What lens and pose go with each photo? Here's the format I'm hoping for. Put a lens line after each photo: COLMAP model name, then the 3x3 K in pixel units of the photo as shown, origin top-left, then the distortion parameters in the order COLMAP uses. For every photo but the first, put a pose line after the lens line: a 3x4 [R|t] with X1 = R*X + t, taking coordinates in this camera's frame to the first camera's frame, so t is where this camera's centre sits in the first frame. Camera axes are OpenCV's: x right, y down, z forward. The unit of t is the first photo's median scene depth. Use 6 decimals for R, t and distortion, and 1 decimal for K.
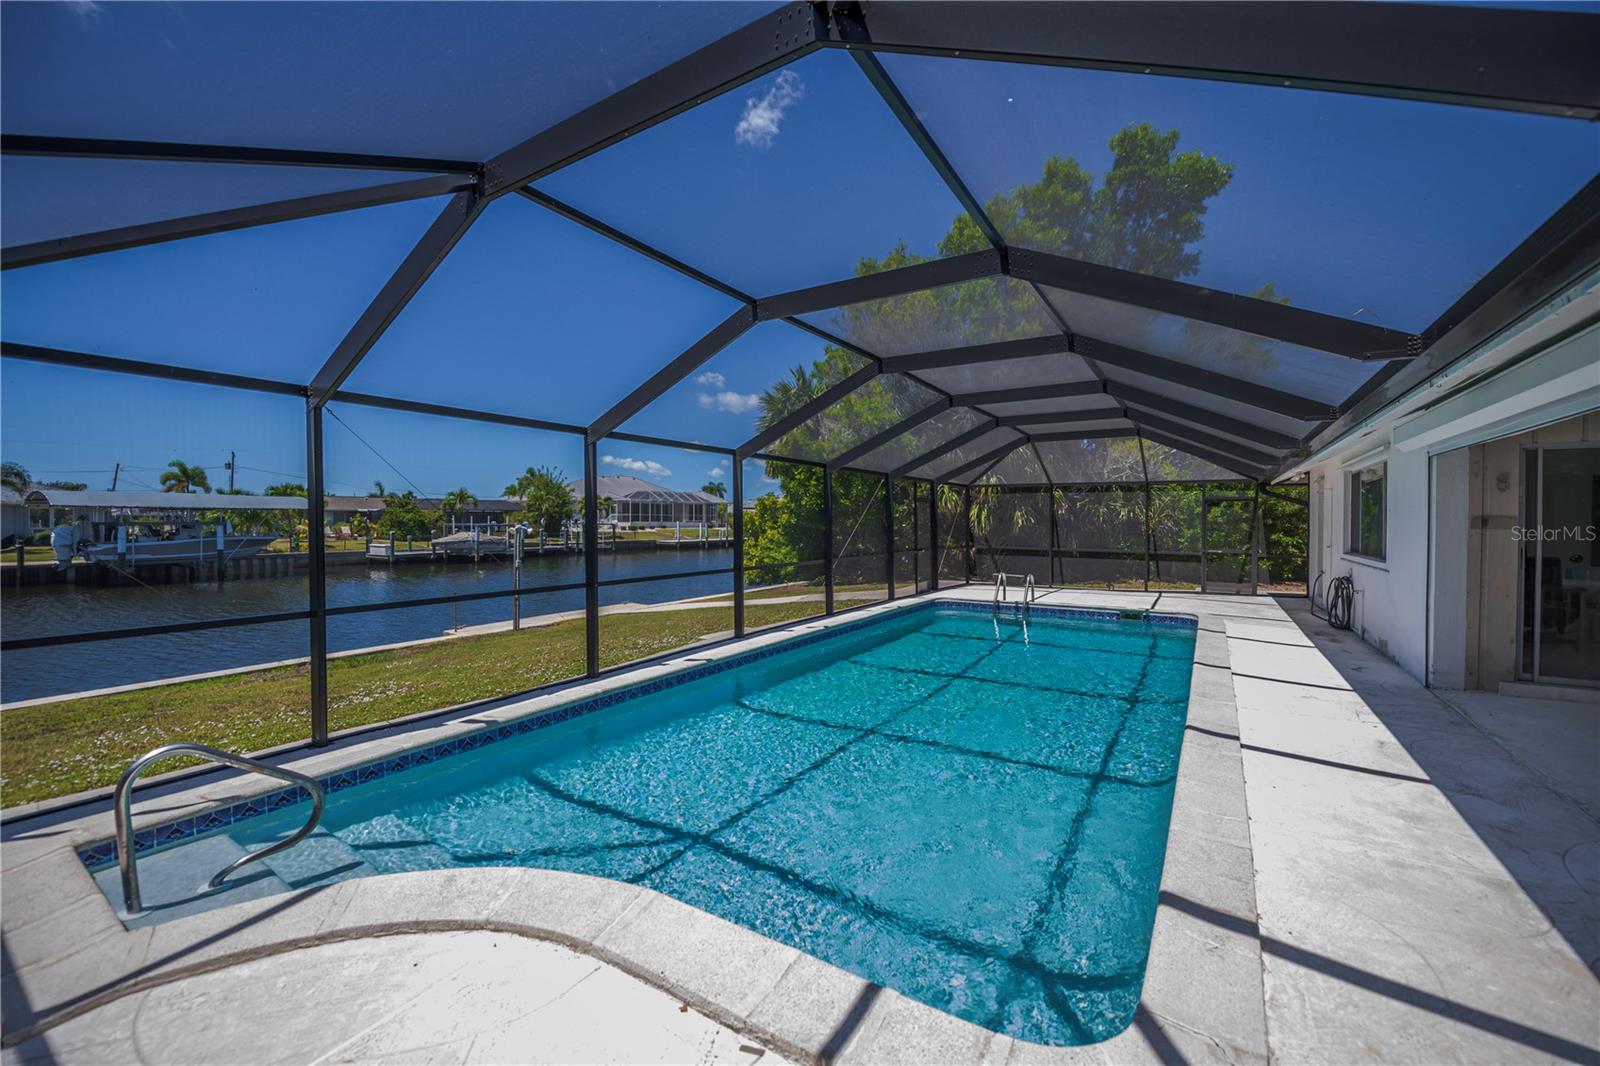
lens RADIAL K [[647.2, 0, 818.6], [0, 647.2, 534.7], [0, 0, 1]] dist [-0.018318, -0.000399]
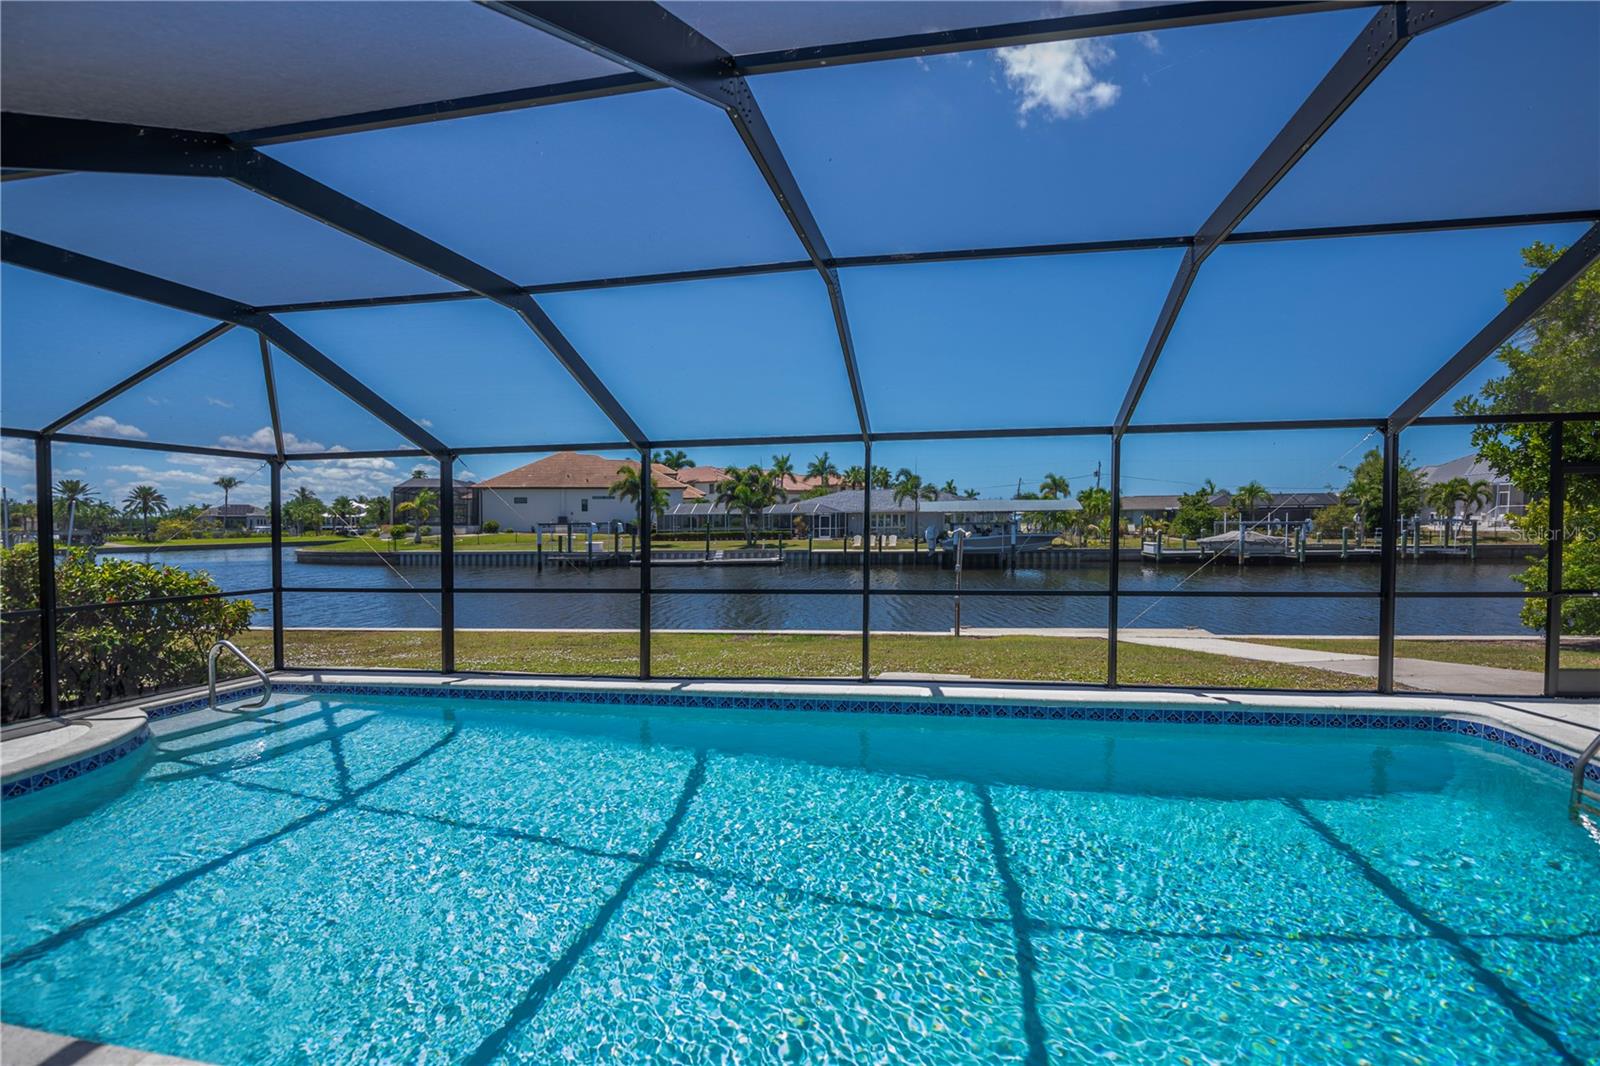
lens RADIAL K [[677.5, 0, 841.9], [0, 677.5, 533.6], [0, 0, 1]] dist [-0.019211, -0.002044]
pose [[0.369536, 0.011256, -0.929148, 0.143032], [-0.008669, 0.999925, 0.008665, -0.004624], [0.929176, 0.004853, 0.369605, 0.163471]]
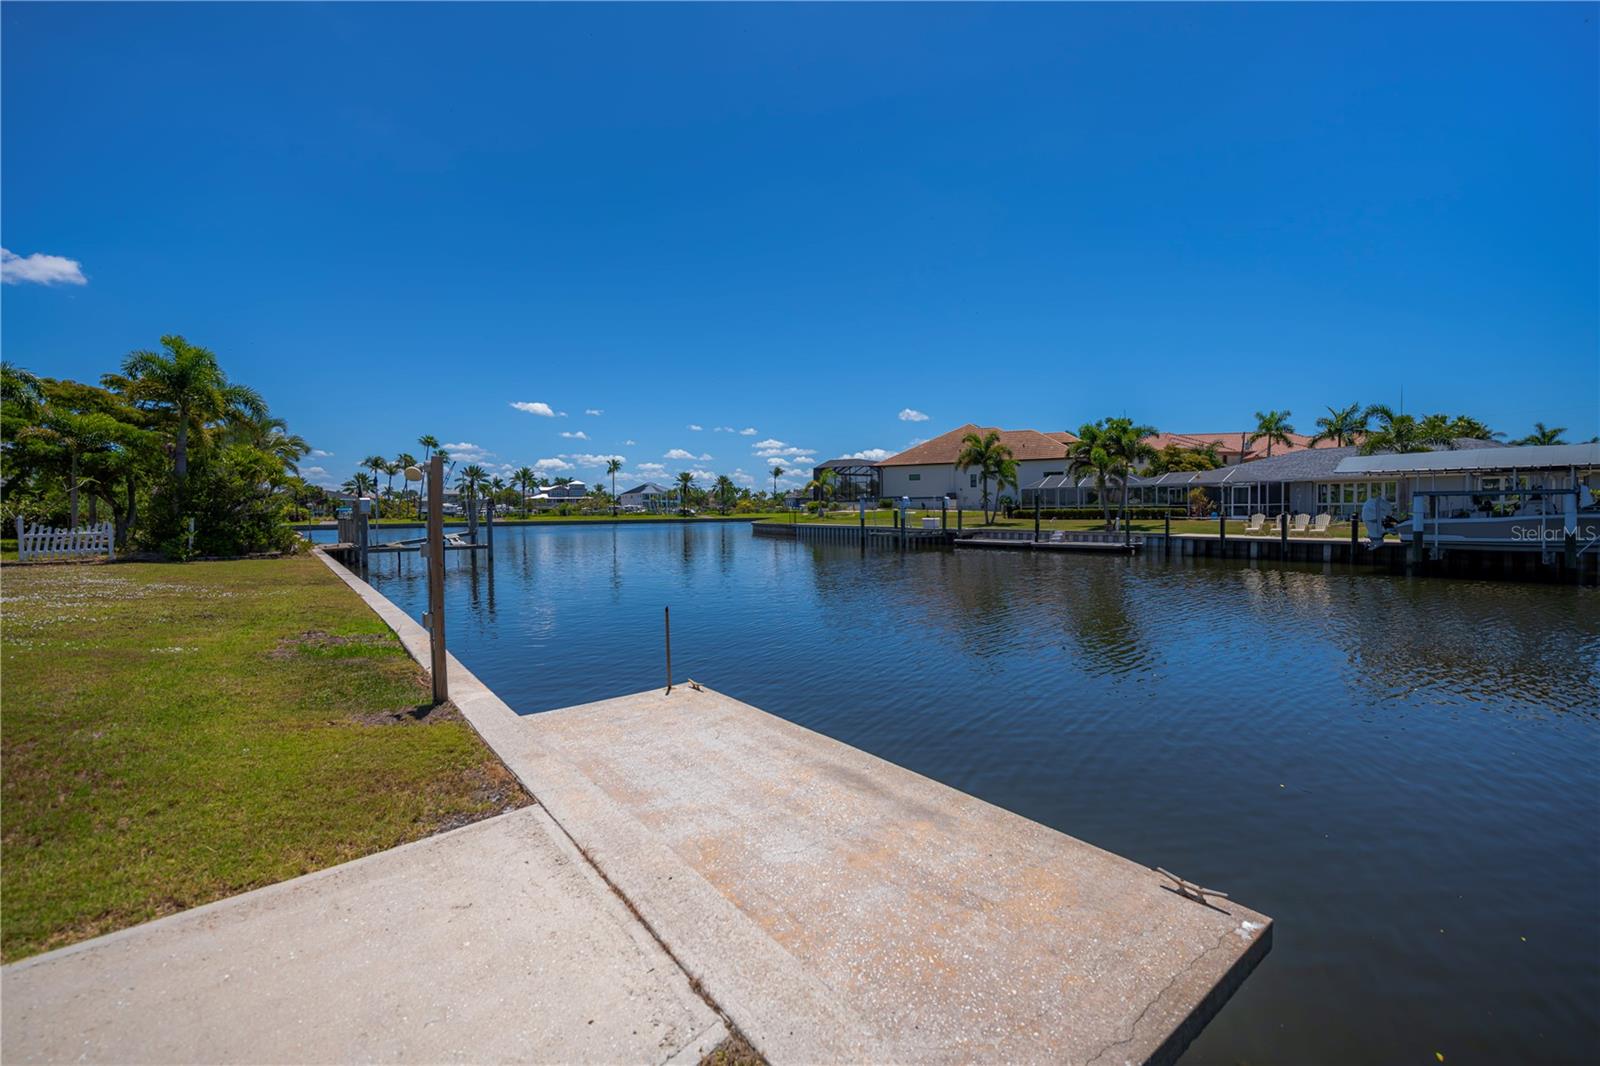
lens RADIAL K [[679.3, 0, 809.7], [0, 679.3, 523.4], [0, 0, 1]] dist [-0.013271, -0.001284]
pose [[-0.399085, 0.021350, -0.916665, -0.053960], [-0.014047, 0.999469, 0.029394, 0.003964], [0.916806, 0.024607, -0.398573, 0.489950]]
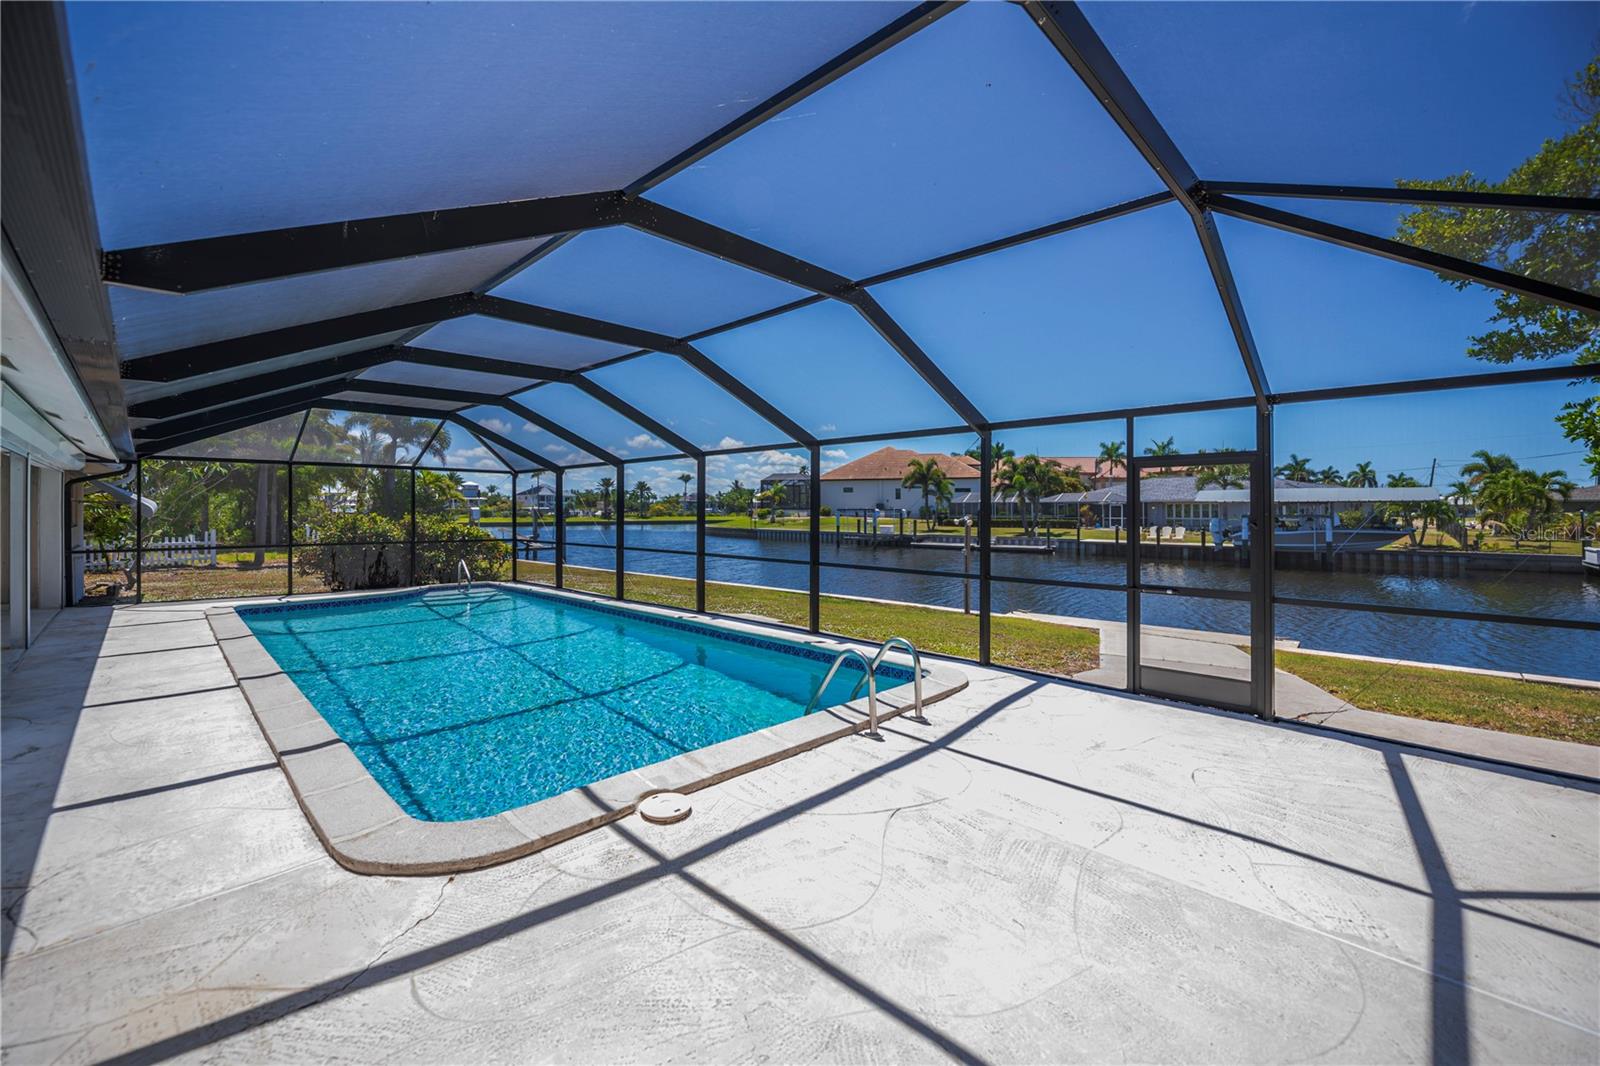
lens RADIAL K [[647.2, 0, 781.6], [0, 647.2, 494.3], [0, 0, 1]] dist [-0.018318, -0.000399]
pose [[-0.247718, -0.026046, -0.968482, 0.228672], [-0.025824, 0.999461, -0.020273, -0.007730], [0.968488, 0.019988, -0.248257, 0.335183]]
